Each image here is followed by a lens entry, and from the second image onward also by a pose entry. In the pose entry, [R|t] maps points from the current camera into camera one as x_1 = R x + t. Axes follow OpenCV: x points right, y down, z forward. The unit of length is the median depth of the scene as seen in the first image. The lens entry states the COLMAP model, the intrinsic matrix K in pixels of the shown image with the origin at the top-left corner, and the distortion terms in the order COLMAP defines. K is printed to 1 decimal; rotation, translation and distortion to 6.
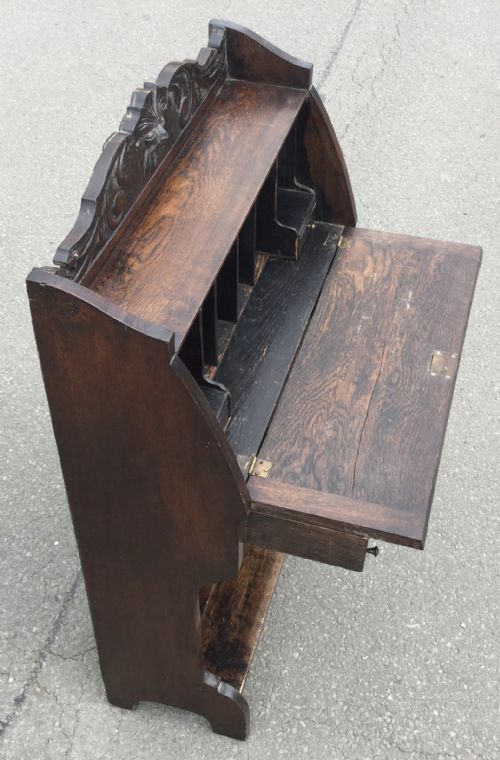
lens RADIAL K [[918.7, 0, 277.1], [0, 918.7, 380.4], [0, 0, 1]] dist [0.062868, 0.000000]
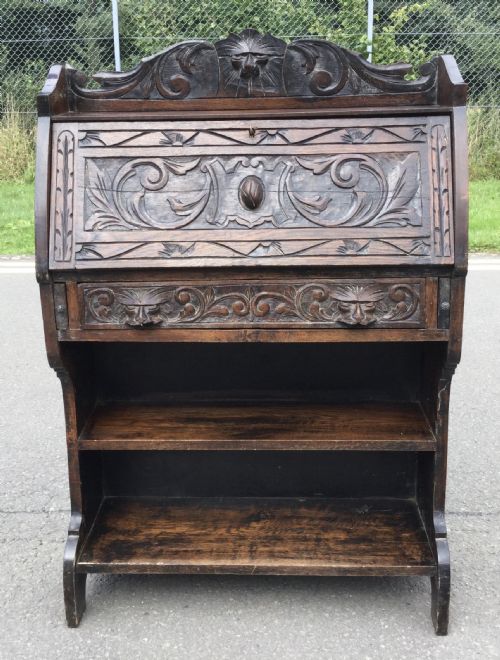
lens RADIAL K [[830.0, 0, 249.9], [0, 830.0, 319.1], [0, 0, 1]] dist [0.047821, 0.000000]
pose [[0.228739, 0.246284, -0.941819, 0.783003], [-0.665237, 0.745882, 0.033481, -0.028112], [0.710731, 0.618874, 0.334449, 0.610787]]
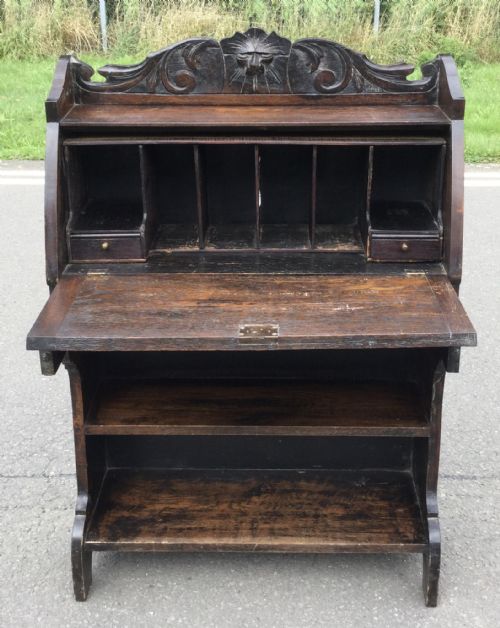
lens RADIAL K [[928.7, 0, 280.1], [0, 928.7, 266.4], [0, 0, 1]] dist [0.051148, 0.000000]
pose [[0.262517, 0.322009, -0.909612, 0.866931], [-0.673080, 0.736574, 0.066499, -0.121486], [0.691410, 0.594785, 0.410101, 0.481456]]
